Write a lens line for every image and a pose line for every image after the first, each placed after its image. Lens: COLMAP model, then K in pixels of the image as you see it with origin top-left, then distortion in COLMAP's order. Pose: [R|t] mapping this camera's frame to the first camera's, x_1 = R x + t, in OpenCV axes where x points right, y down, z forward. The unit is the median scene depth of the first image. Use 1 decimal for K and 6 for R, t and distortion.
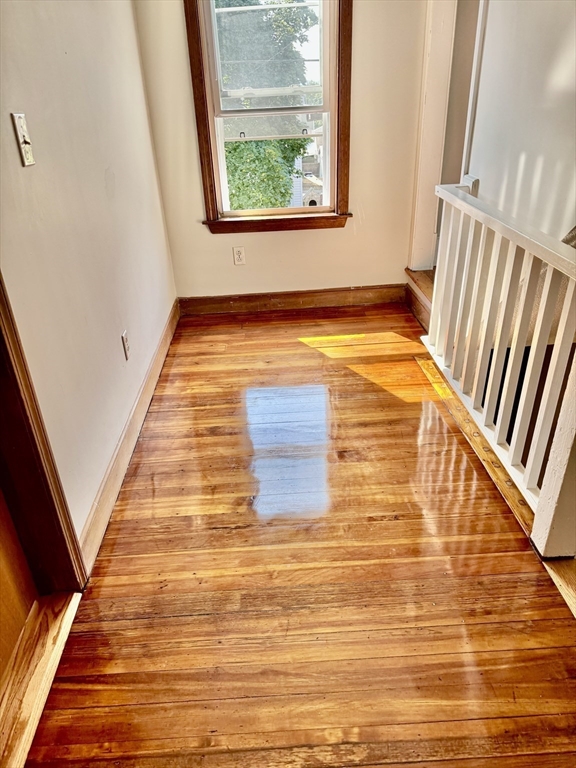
lens RADIAL K [[541.0, 0, 290.1], [0, 541.0, 385.2], [0, 0, 1]] dist [0.040707, -0.031883]
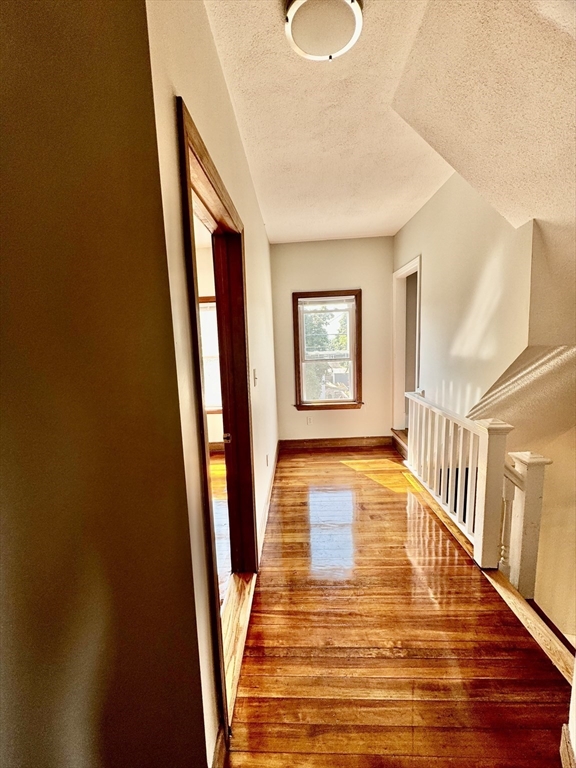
lens RADIAL K [[307.3, 0, 284.0], [0, 307.3, 385.4], [0, 0, 1]] dist [-0.002341, 0.000717]
pose [[0.995367, 0.009865, -0.095636, -0.141394], [-0.042234, 0.938472, -0.342763, 0.081631], [0.086371, 0.345215, 0.934541, -0.311580]]
